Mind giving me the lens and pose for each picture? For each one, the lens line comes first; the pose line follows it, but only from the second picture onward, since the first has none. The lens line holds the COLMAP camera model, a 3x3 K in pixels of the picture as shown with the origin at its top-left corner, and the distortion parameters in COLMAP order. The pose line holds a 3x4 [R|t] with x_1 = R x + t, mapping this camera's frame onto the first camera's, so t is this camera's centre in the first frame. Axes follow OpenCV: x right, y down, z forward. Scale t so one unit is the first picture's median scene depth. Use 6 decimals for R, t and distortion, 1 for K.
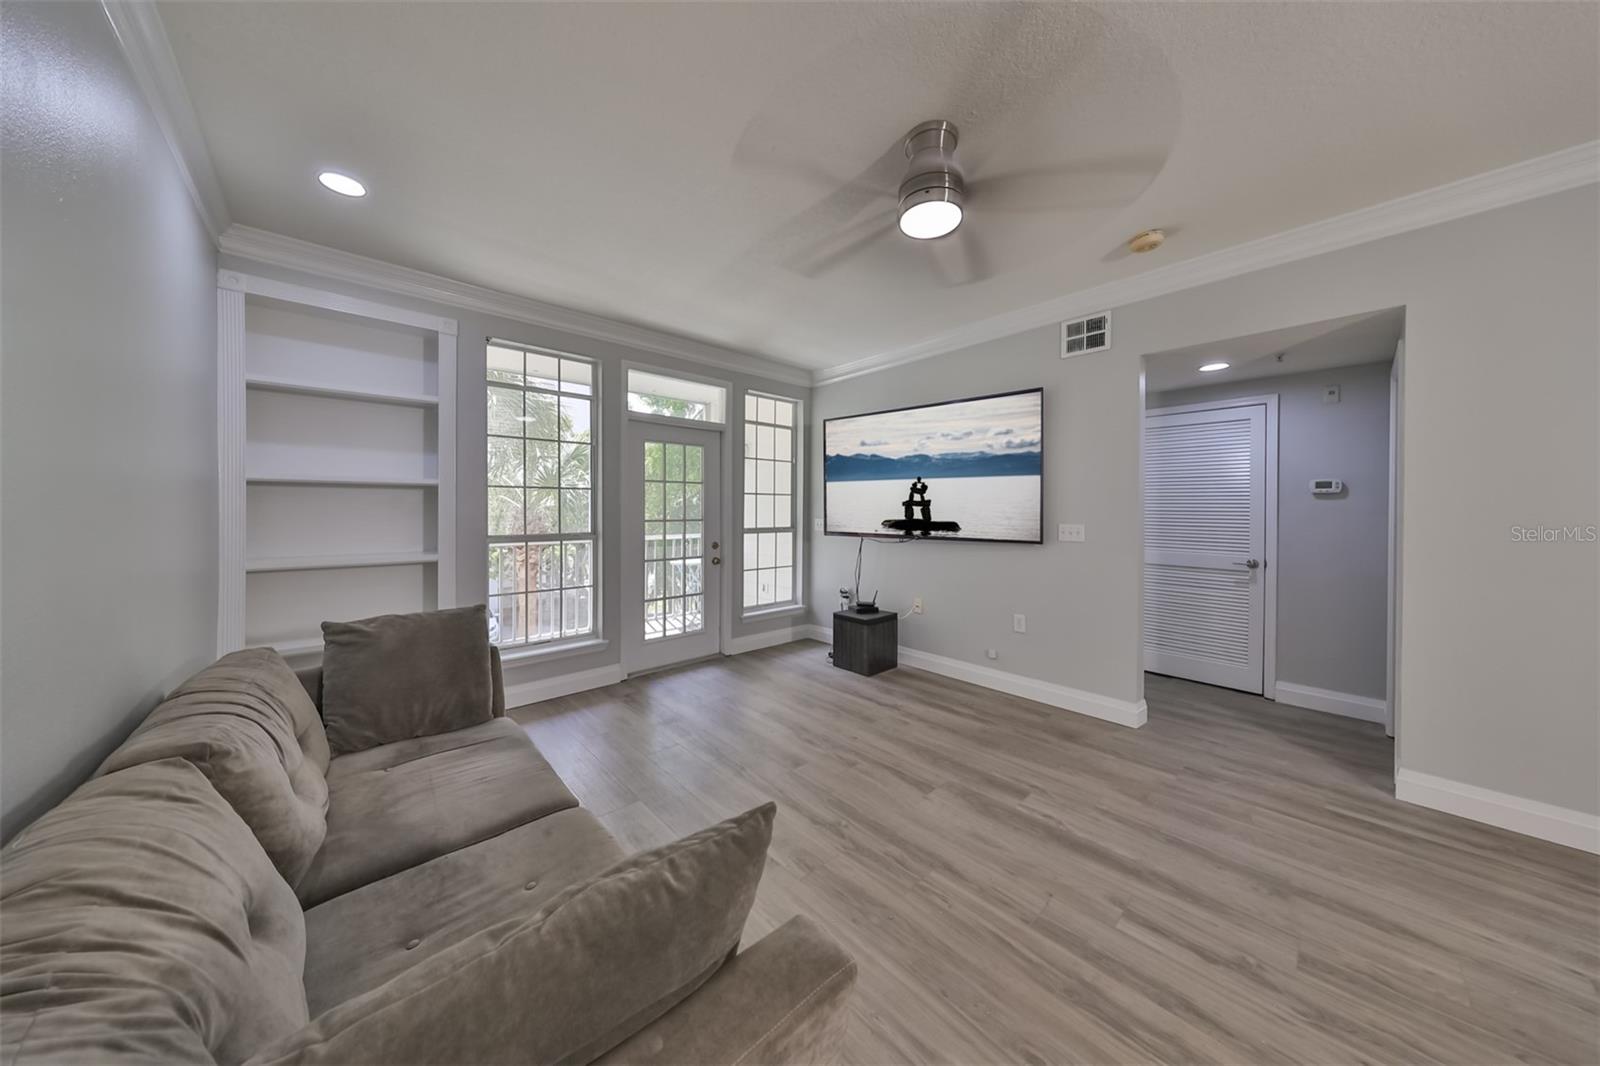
lens RADIAL K [[507.9, 0, 795.4], [0, 507.9, 514.2], [0, 0, 1]] dist [0.001073, 0.000035]
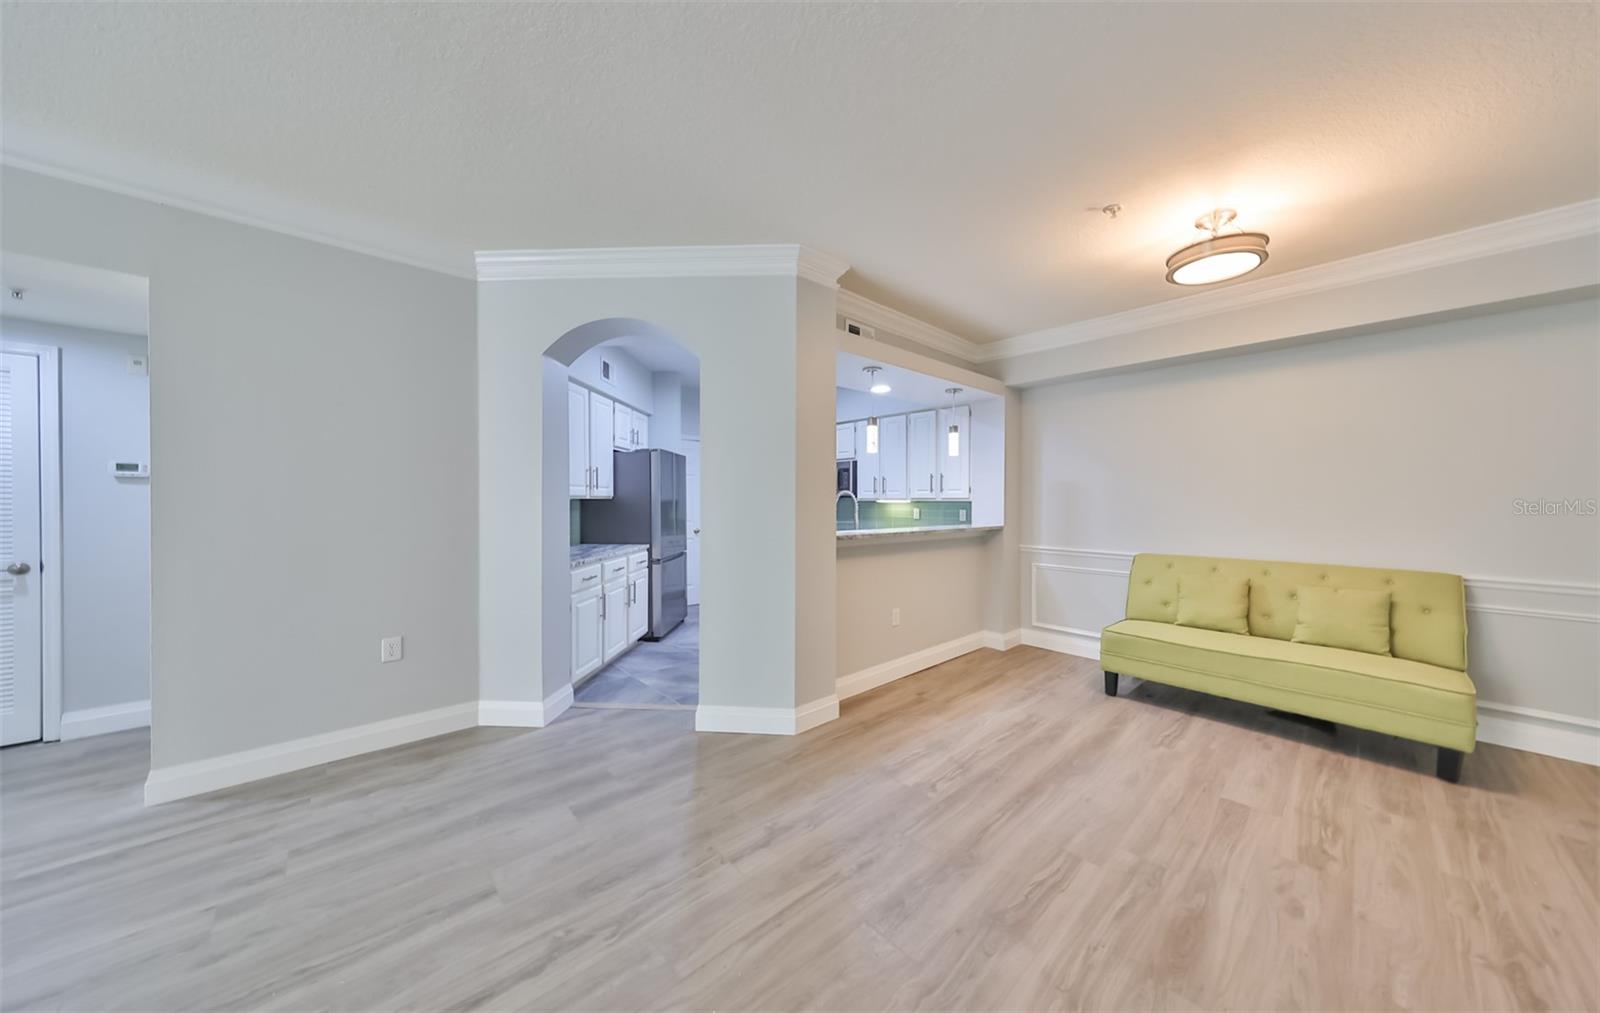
lens RADIAL K [[498.4, 0, 798.8], [0, 498.4, 501.8], [0, 0, 1]] dist [-0.002246, -0.000124]
pose [[0.019887, -0.002722, 0.999799, 0.203912], [0.007522, 0.999968, 0.002573, 0.007009], [-0.999774, 0.007469, 0.019907, -0.135536]]
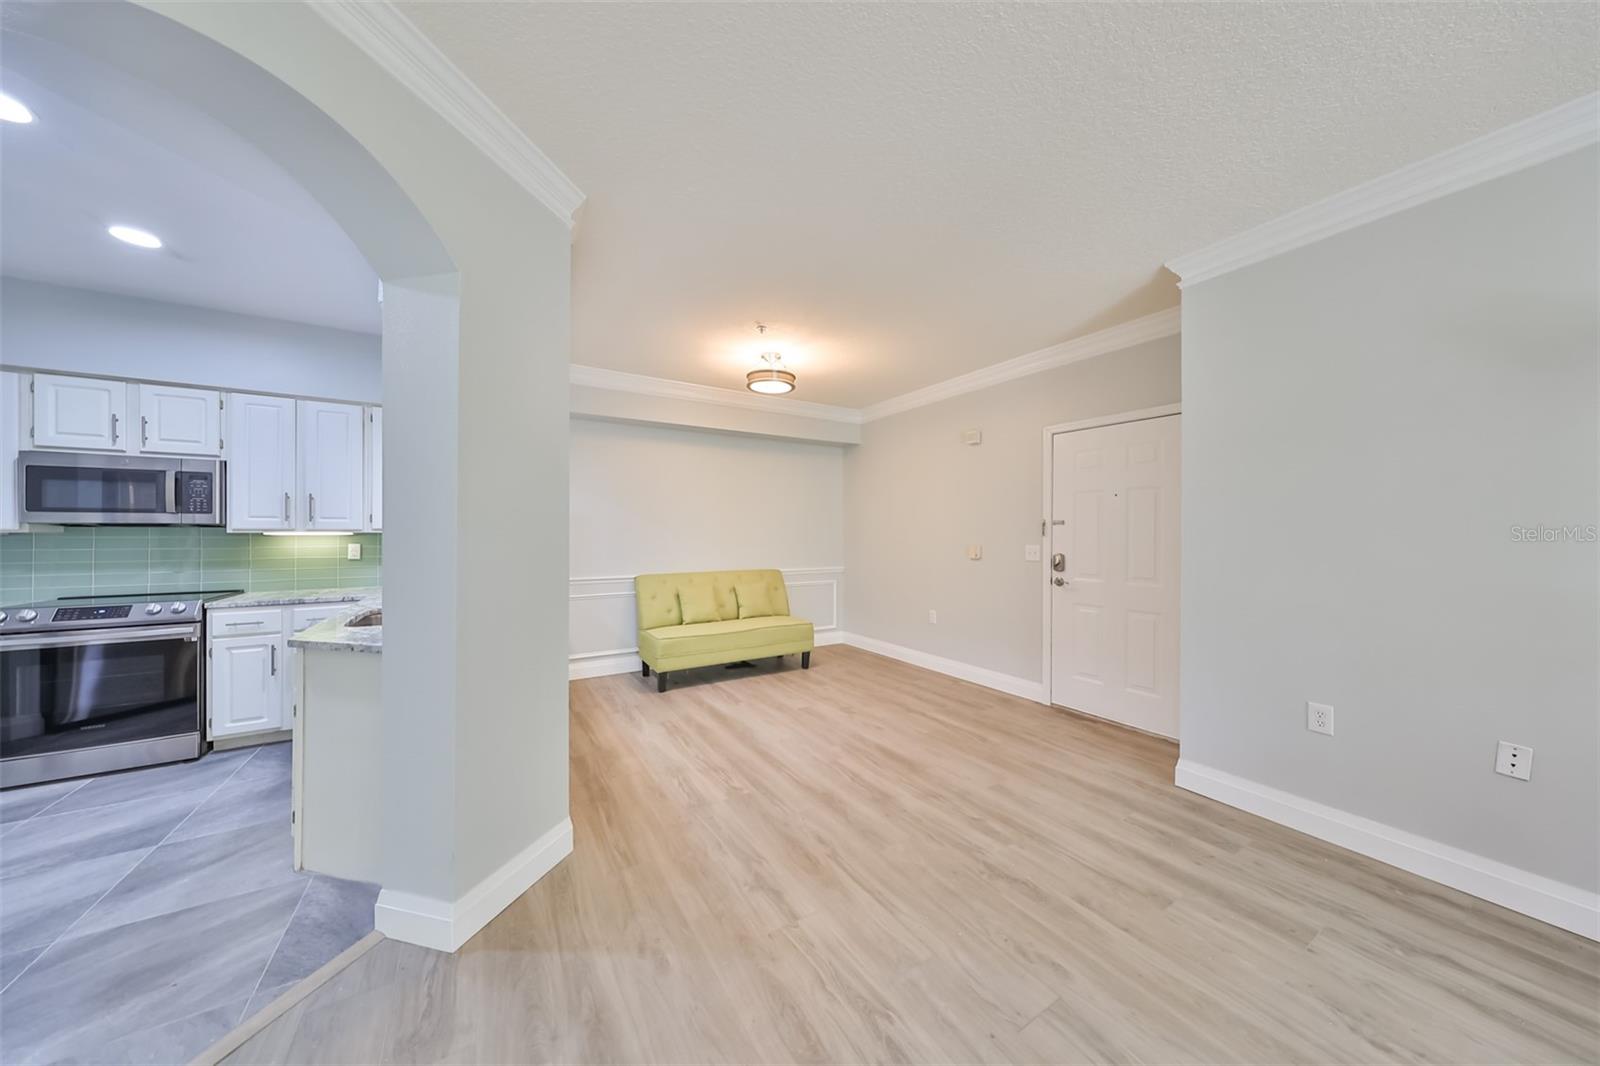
lens RADIAL K [[523.8, 0, 809.5], [0, 523.8, 549.9], [0, 0, 1]] dist [-0.006979, 0.000045]
pose [[-0.981276, -0.010561, 0.192317, 0.640897], [-0.002138, 0.999031, 0.043954, -0.001728], [-0.192595, 0.042720, -0.980348, 0.468873]]
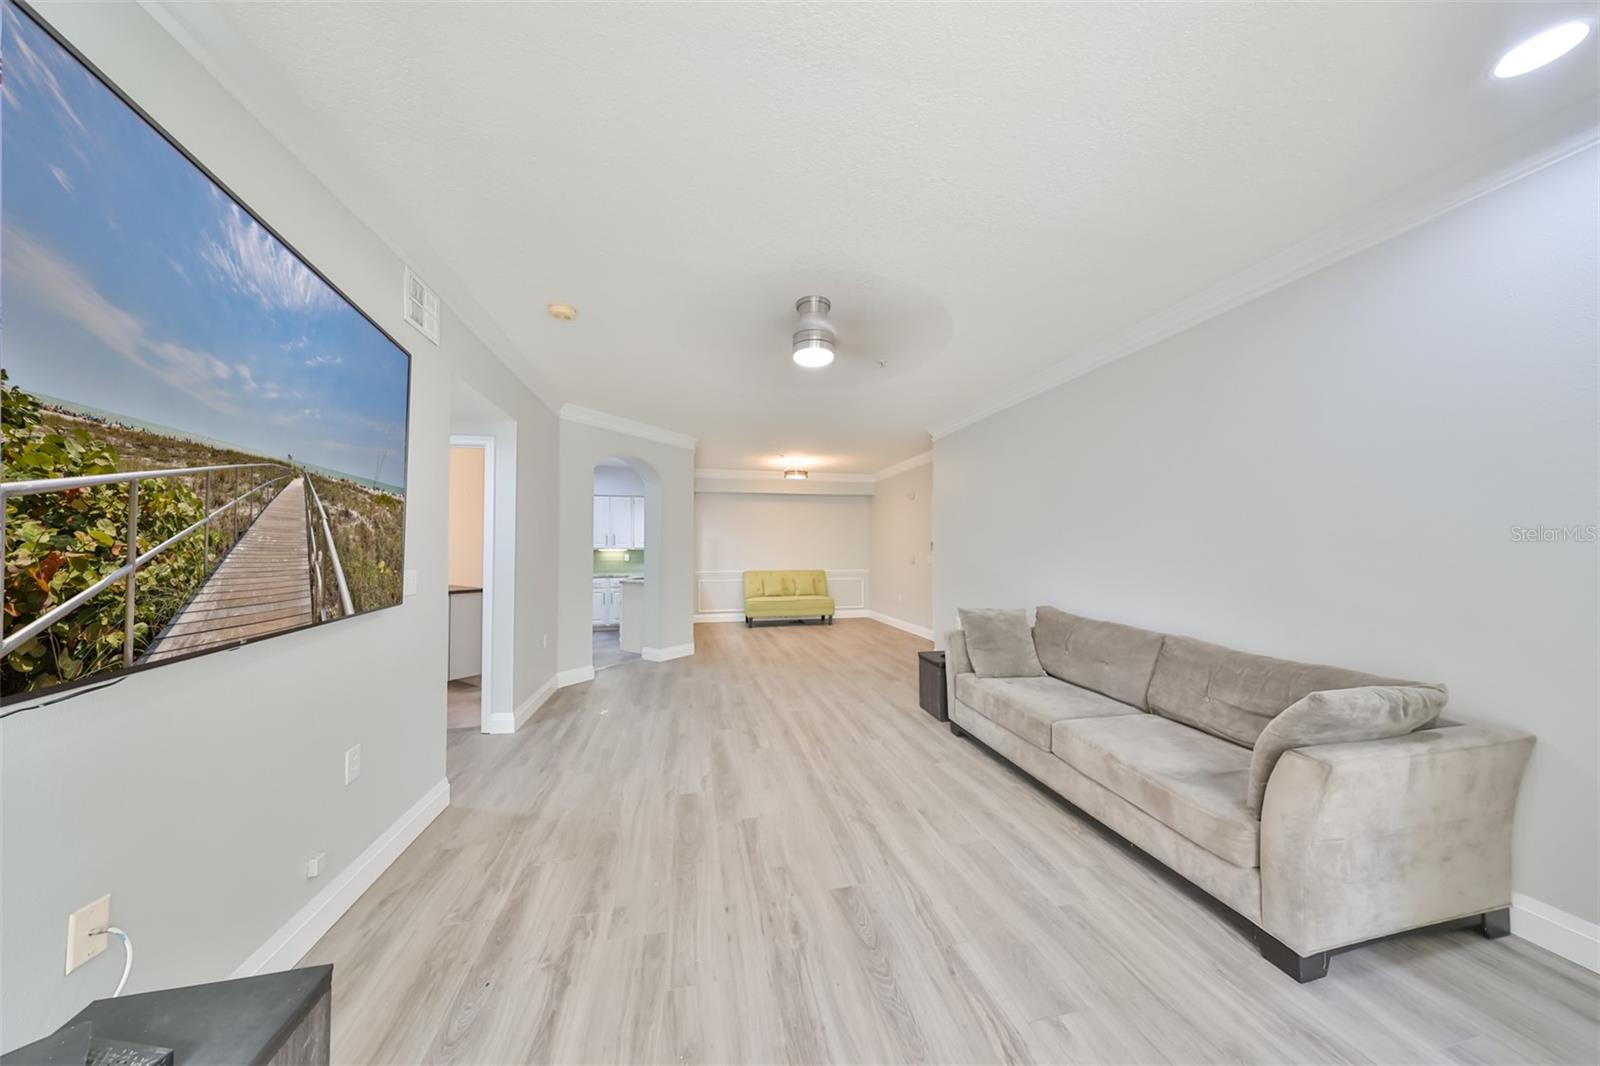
lens RADIAL K [[480.6, 0, 808.2], [0, 480.6, 536.0], [0, 0, 1]] dist [-0.000026, -0.000044]
pose [[-0.873947, 0.011091, 0.485895, -0.235438], [0.002887, 0.999840, -0.017630, -0.012801], [-0.486013, -0.014005, -0.873840, 1.307361]]
